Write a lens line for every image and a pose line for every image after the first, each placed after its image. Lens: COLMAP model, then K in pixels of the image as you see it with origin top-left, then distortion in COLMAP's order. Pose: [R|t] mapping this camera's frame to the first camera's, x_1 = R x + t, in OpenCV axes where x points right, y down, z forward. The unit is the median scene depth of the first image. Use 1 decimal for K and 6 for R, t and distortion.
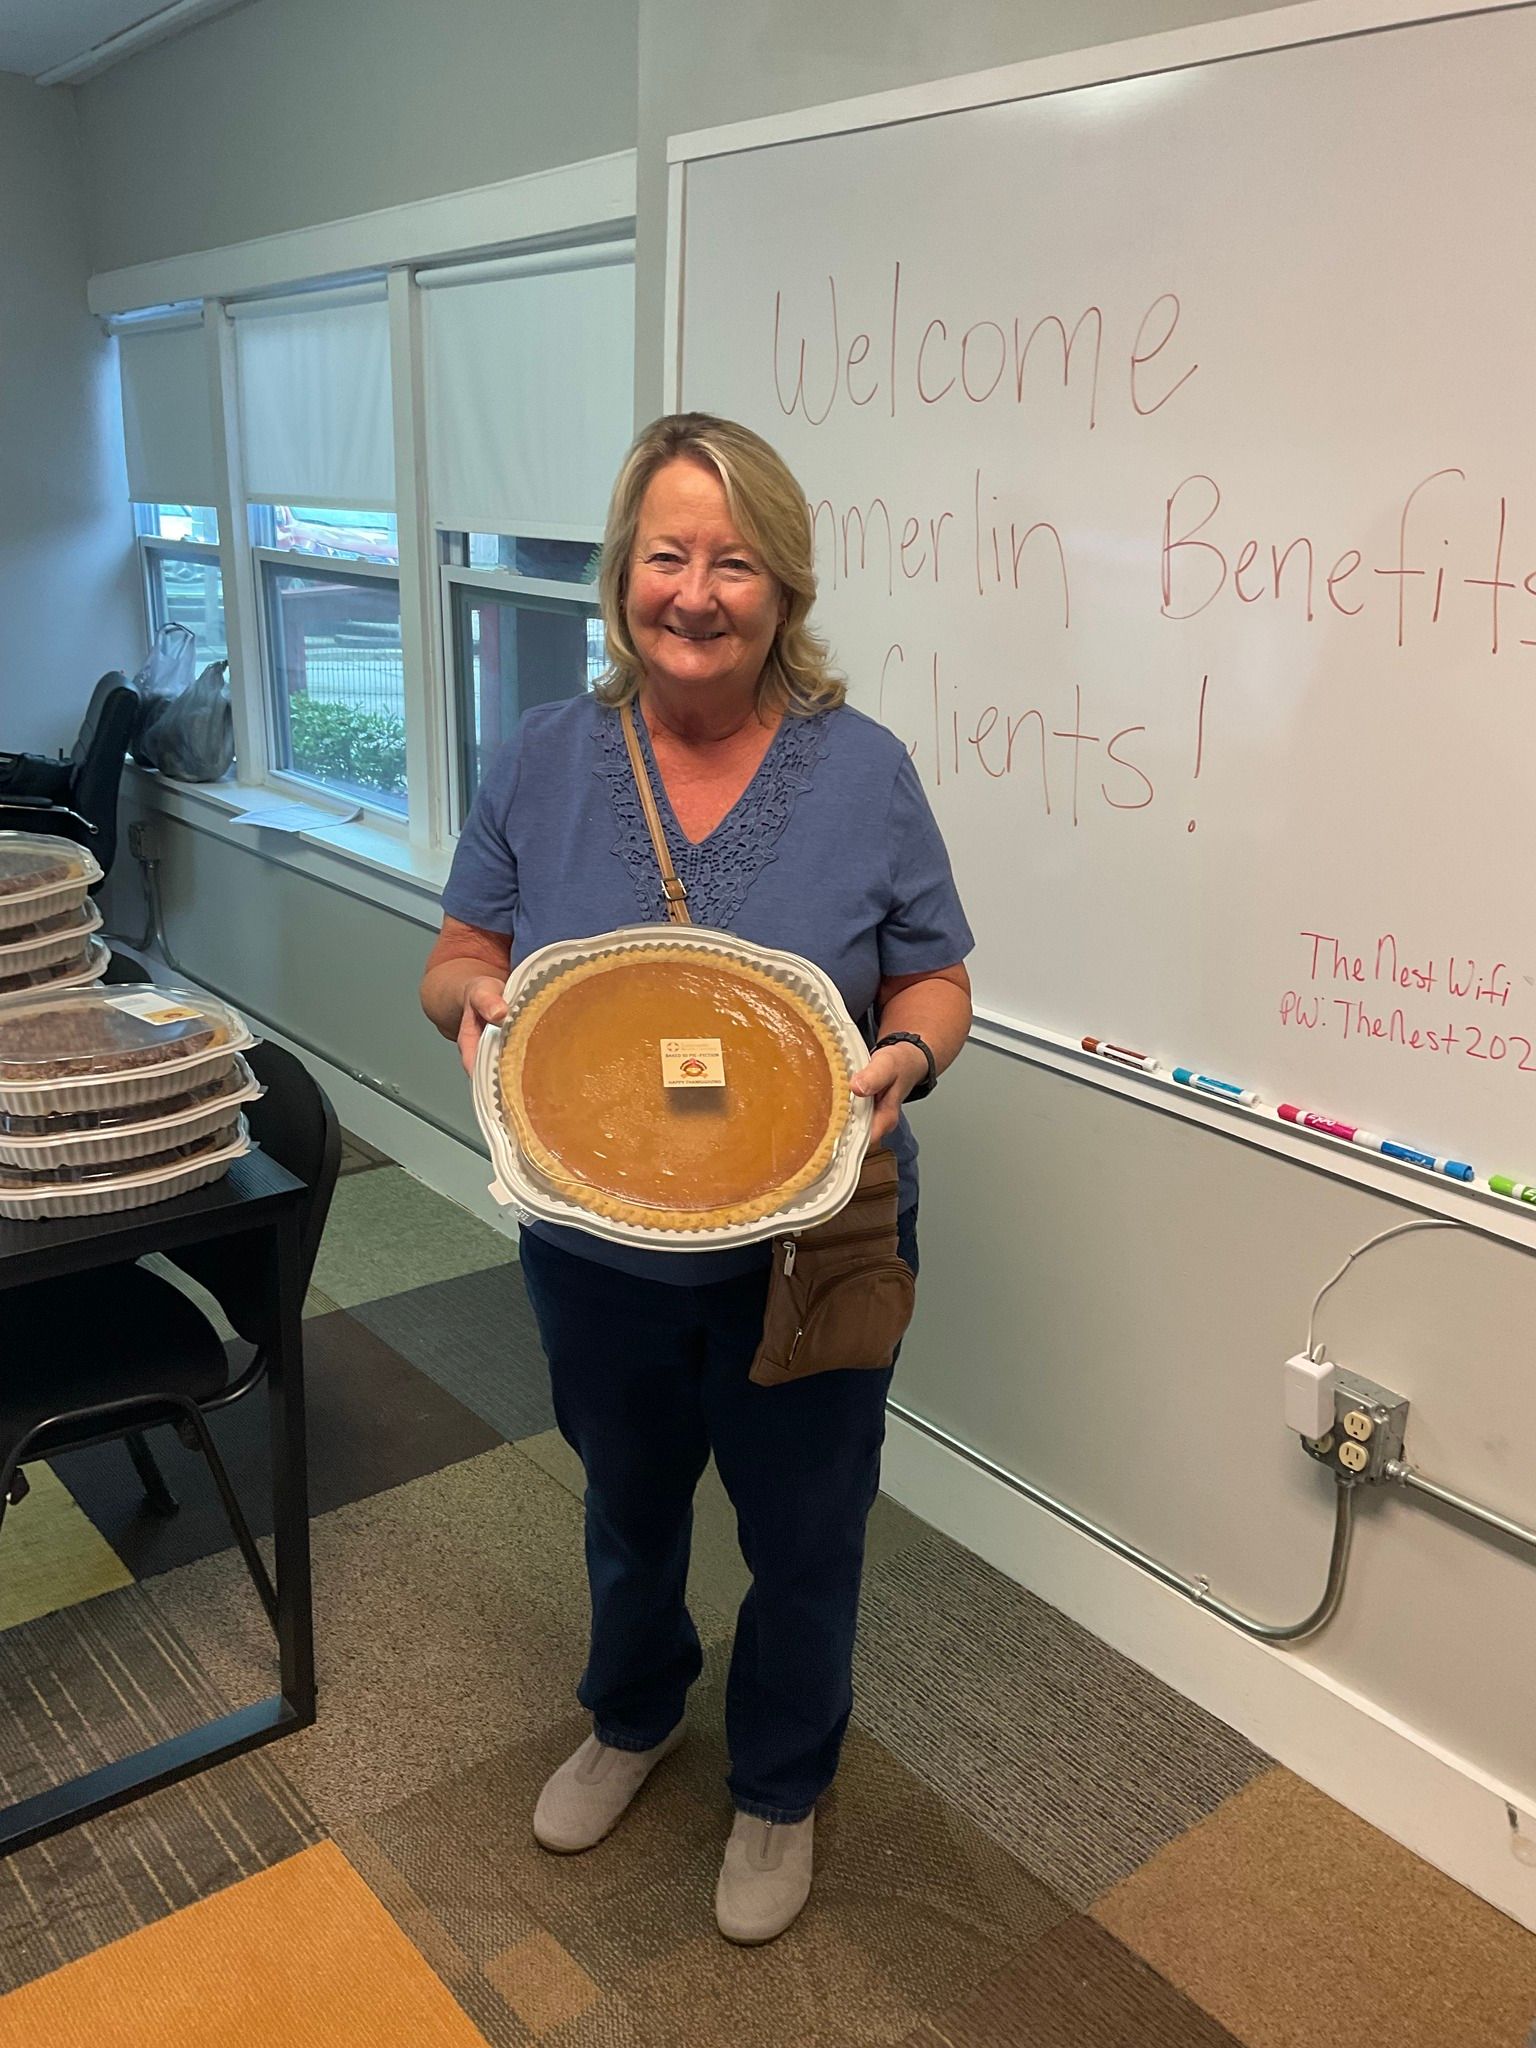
lens RADIAL K [[1677.8, 0, 775.1], [0, 1677.8, 1031.1], [0, 0, 1]] dist [0.019302, -0.047823]
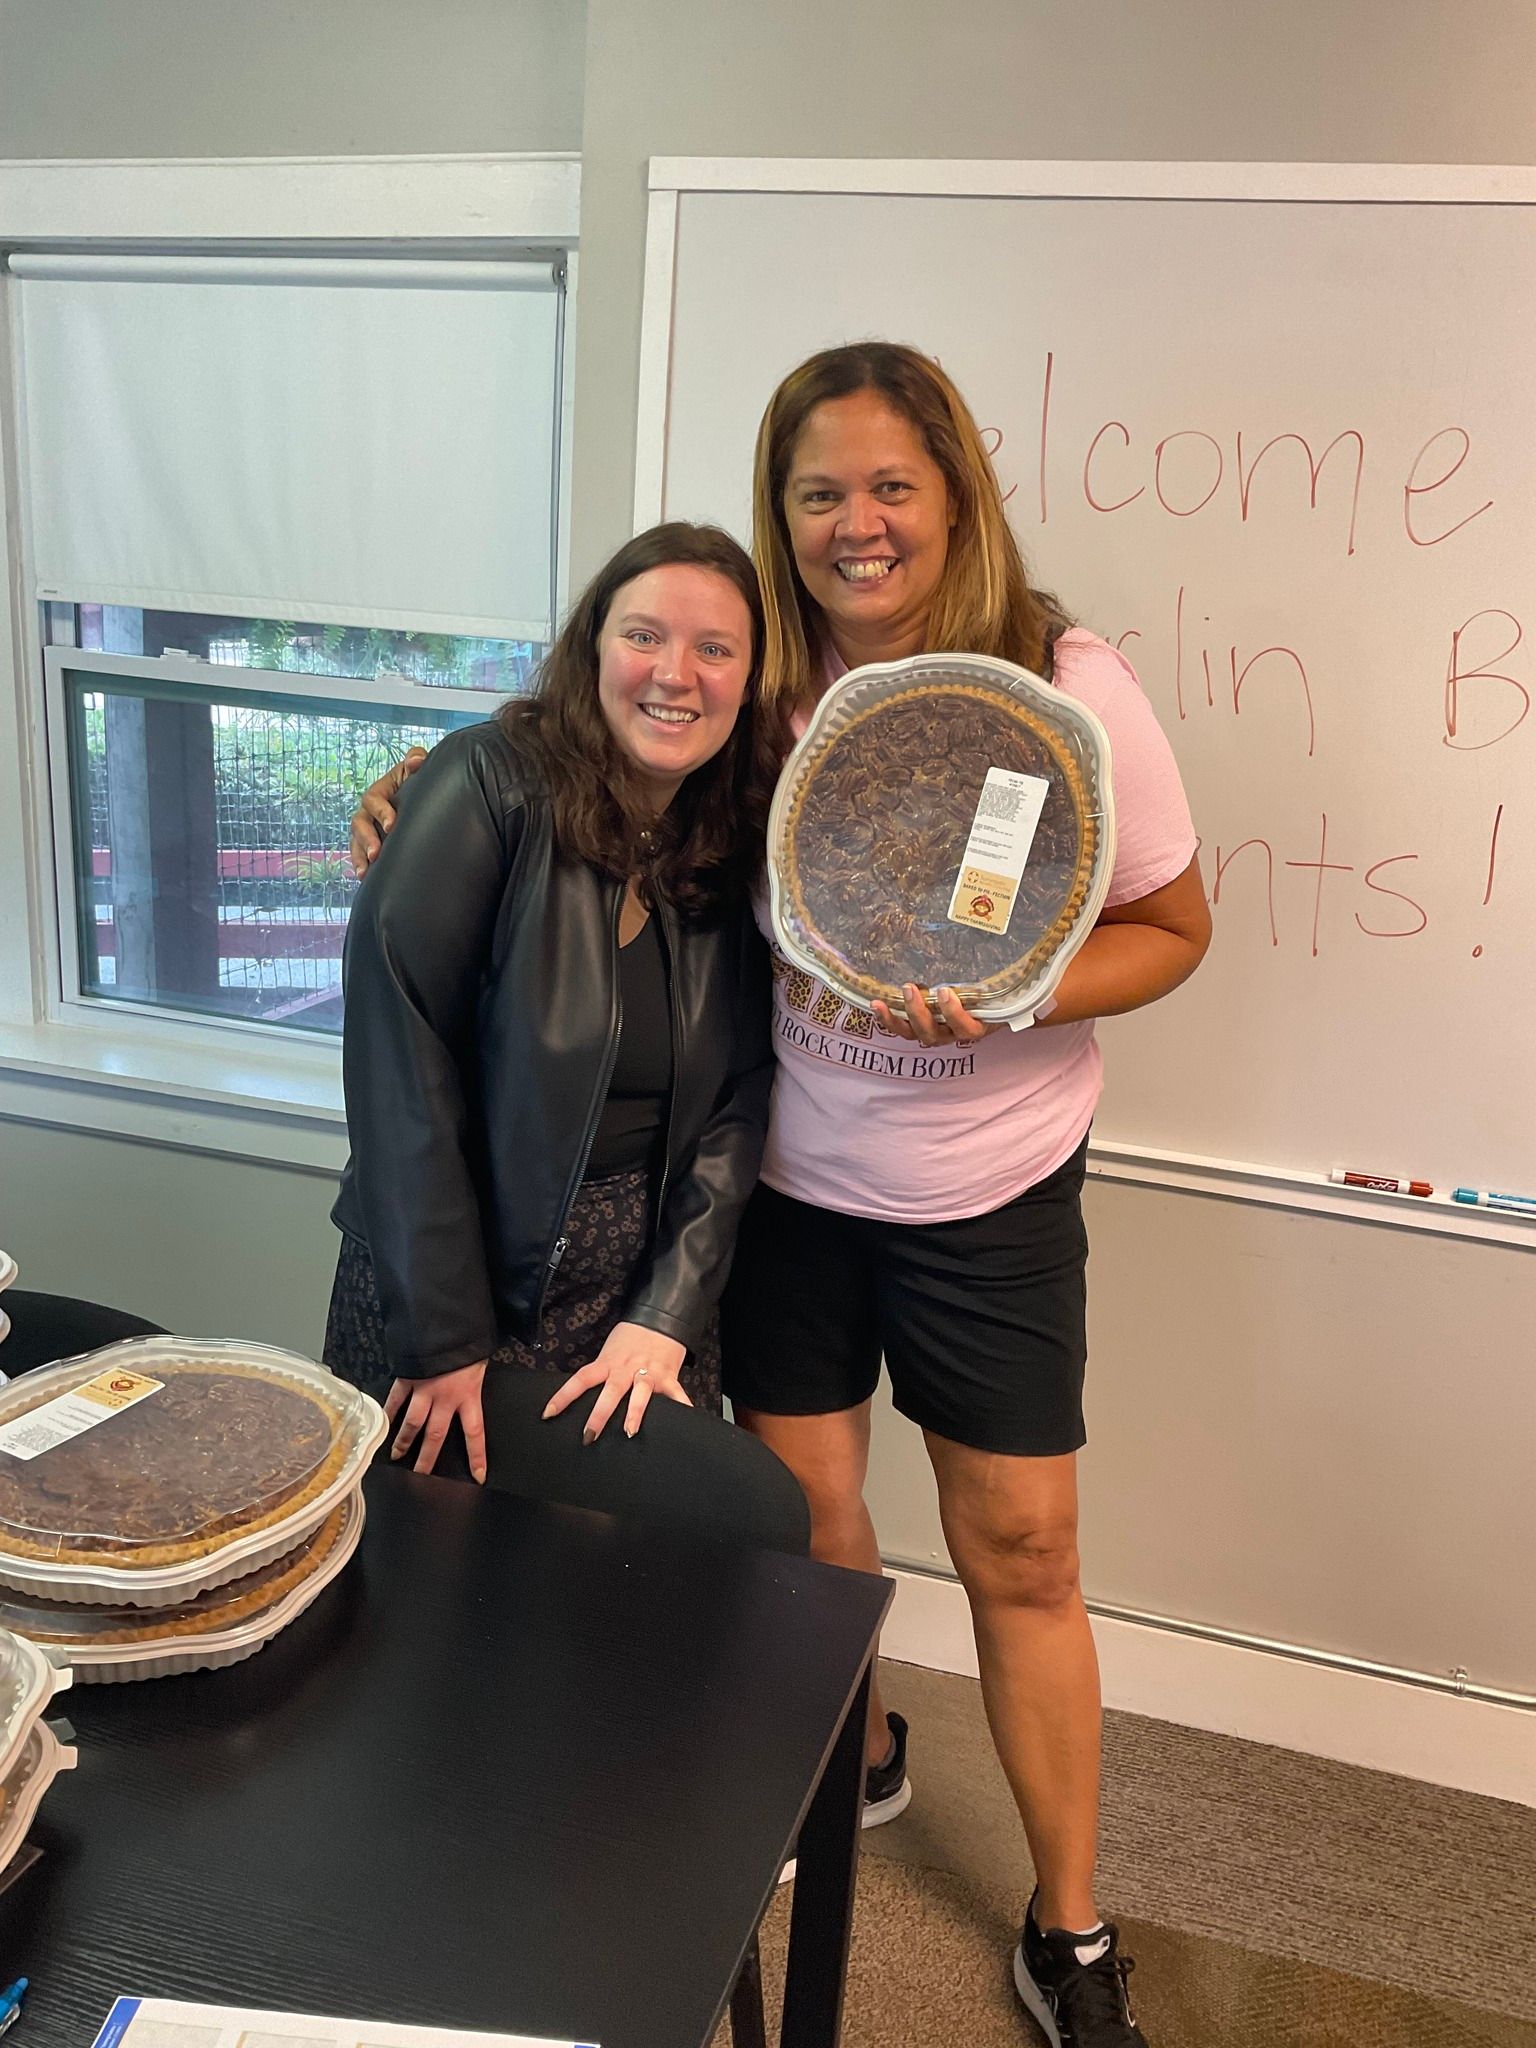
lens RADIAL K [[1677.8, 0, 770.9], [0, 1677.8, 1027.5], [0, 0, 1]] dist [0.019302, -0.047823]
pose [[0.830828, -0.128590, 0.541469, -0.668657], [0.133866, 0.990550, 0.029836, -0.166396], [-0.540189, 0.047696, 0.840191, 0.389487]]
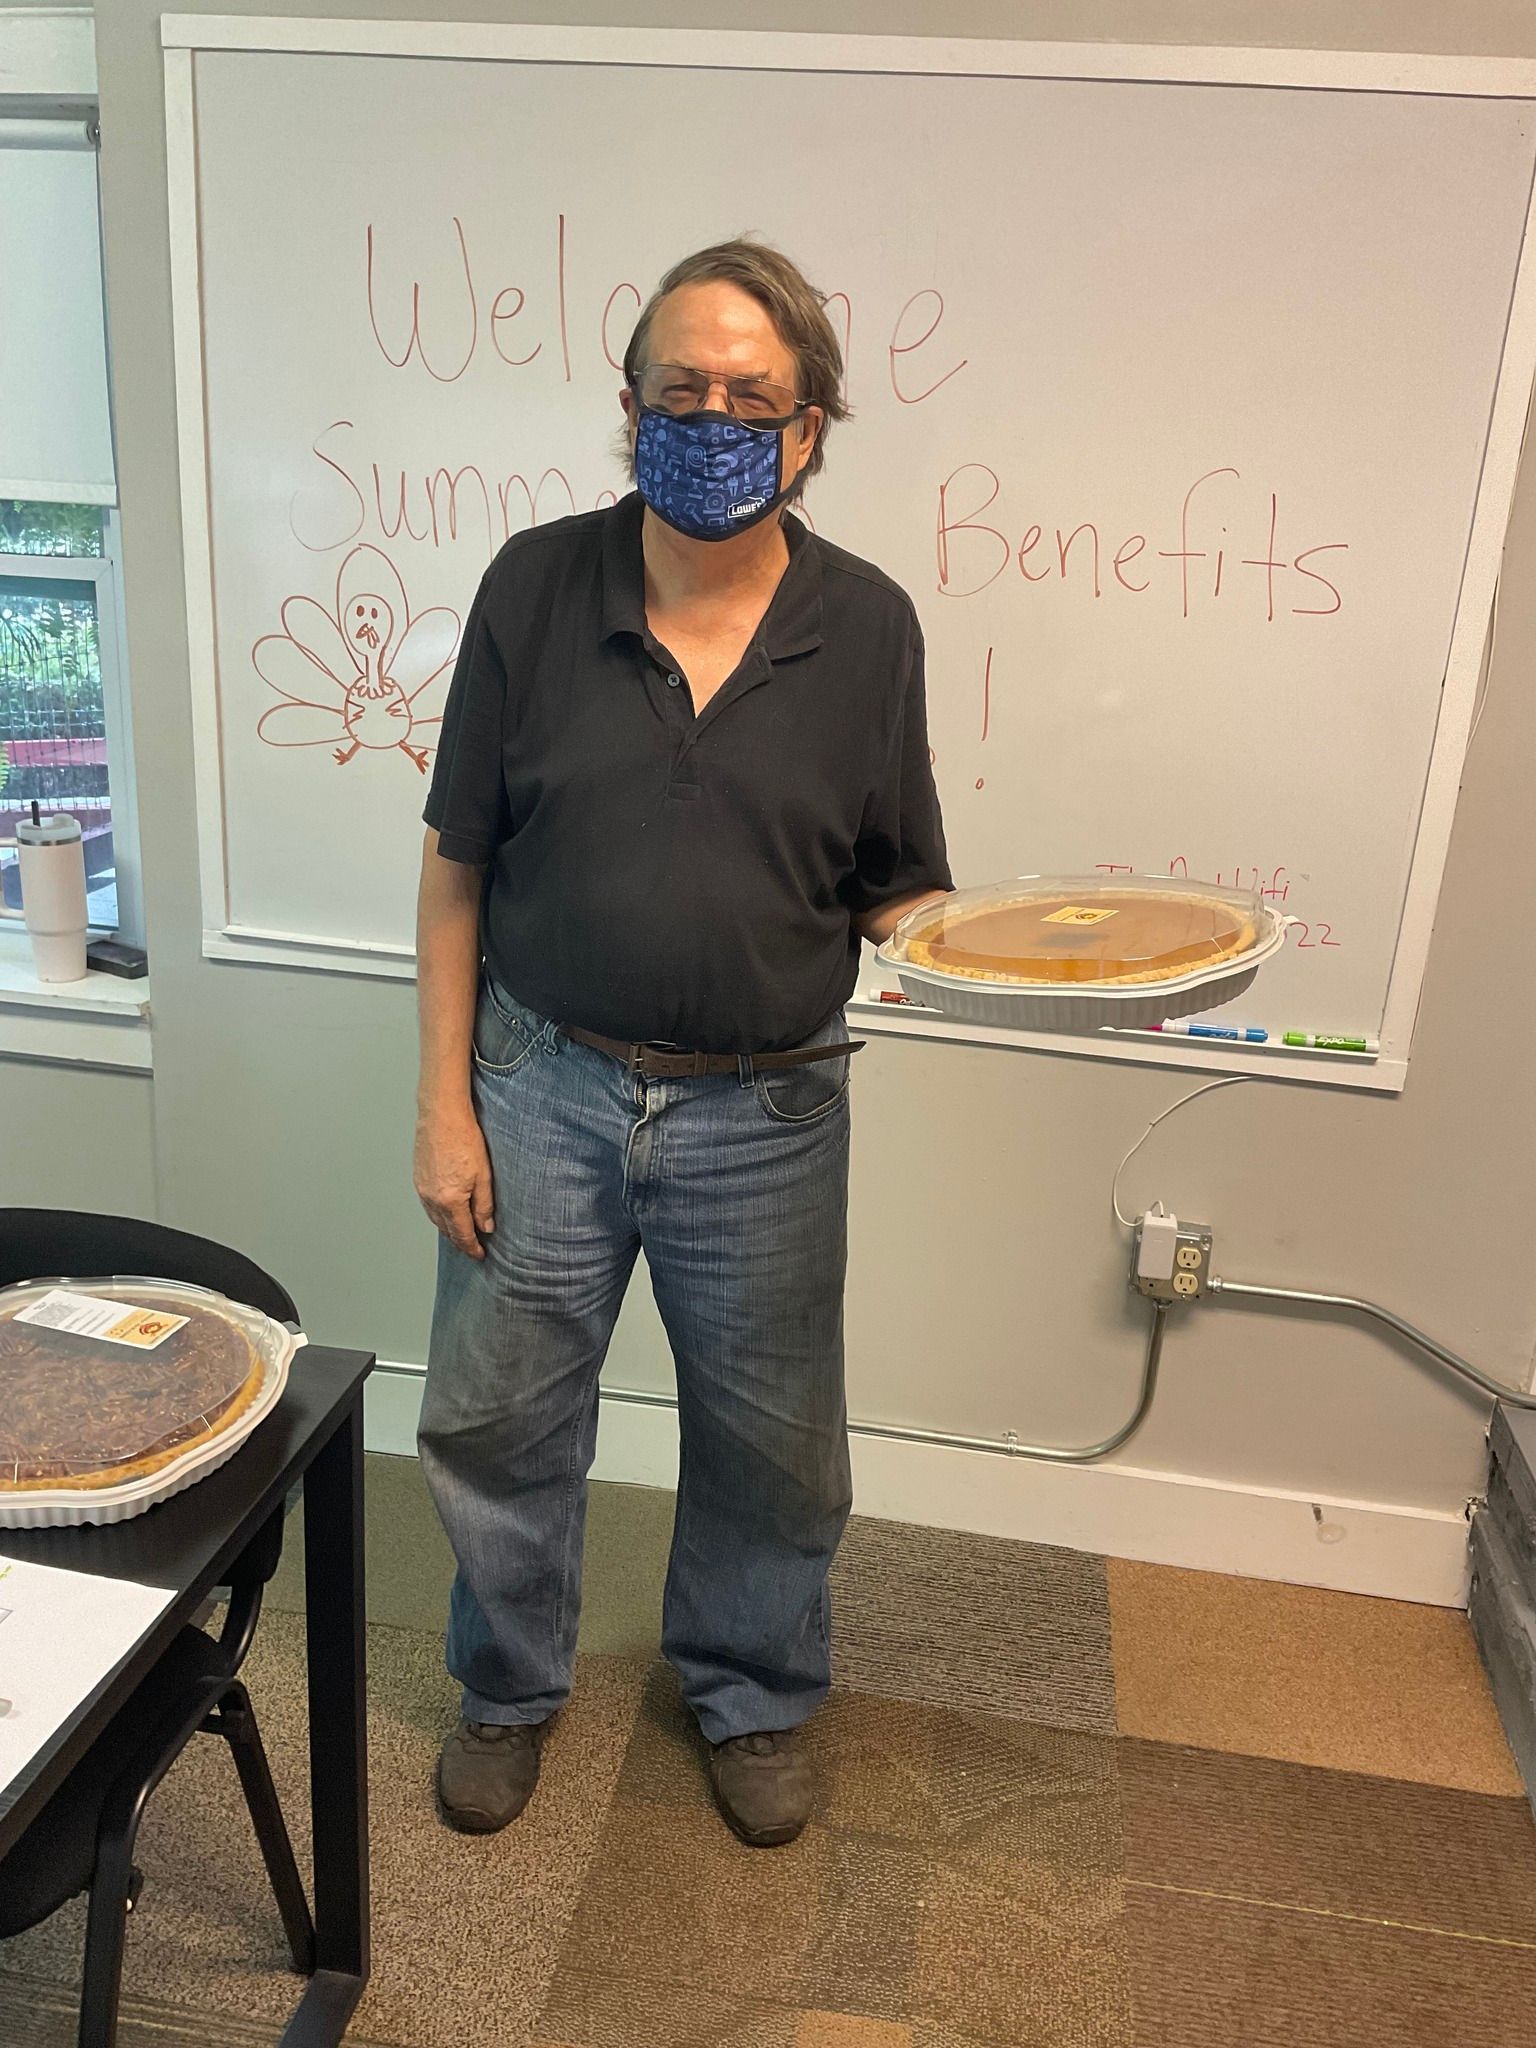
lens RADIAL K [[1677.8, 0, 773.8], [0, 1677.8, 1020.0], [0, 0, 1]] dist [0.019302, -0.047823]
pose [[0.751728, -0.201522, 0.627928, -0.589780], [0.168930, 0.979240, 0.112034, -0.117590], [-0.637470, 0.021857, 0.770165, 0.243198]]
